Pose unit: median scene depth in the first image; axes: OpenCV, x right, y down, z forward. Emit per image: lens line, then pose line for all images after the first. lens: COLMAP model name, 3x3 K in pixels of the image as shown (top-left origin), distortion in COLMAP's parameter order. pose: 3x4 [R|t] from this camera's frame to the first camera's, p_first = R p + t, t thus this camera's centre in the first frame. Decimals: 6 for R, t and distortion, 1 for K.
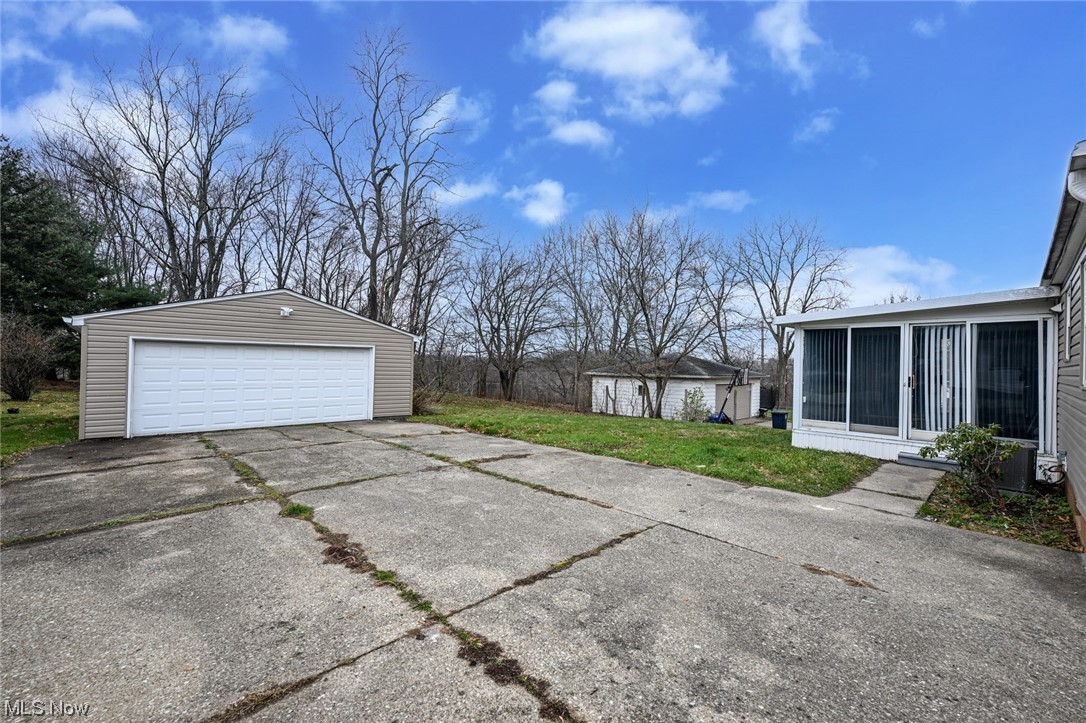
lens RADIAL K [[457.5, 0, 543.0], [0, 457.5, 361.5], [0, 0, 1]] dist [-0.000418, -0.000161]
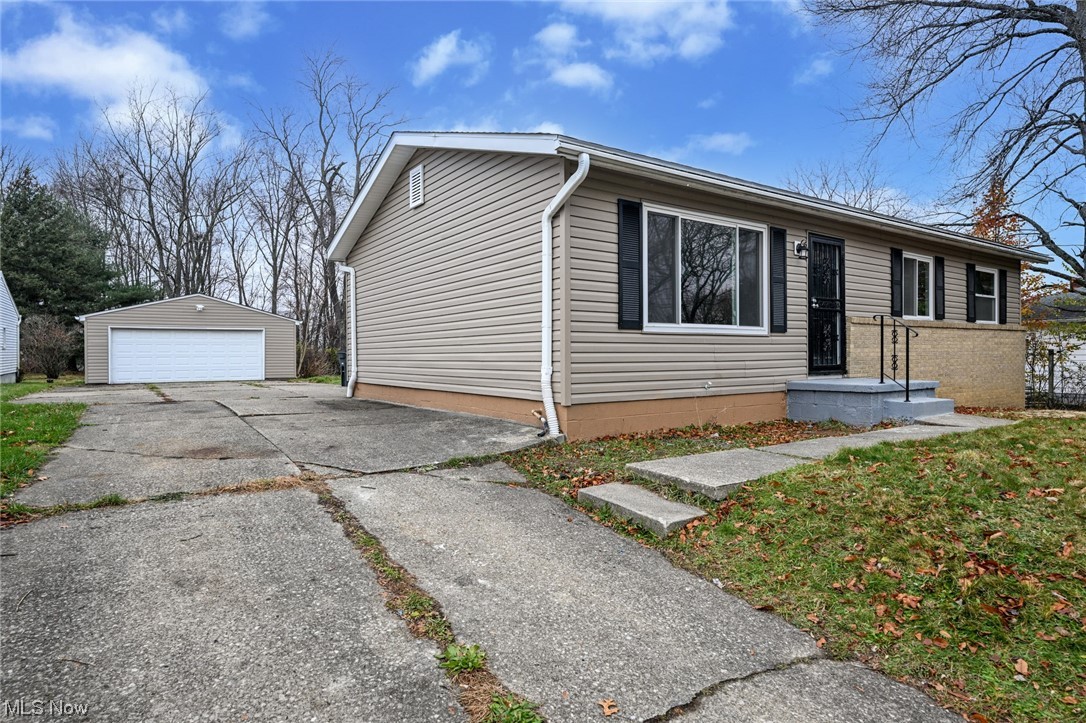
lens RADIAL K [[599.9, 0, 543.0], [0, 599.9, 361.5], [0, 0, 1]] dist [0.000806, 0.000402]
pose [[0.987012, -0.023937, -0.158854, 0.438923], [0.026180, 0.999585, 0.012040, 0.038444], [0.158500, -0.016043, 0.987229, -0.402117]]
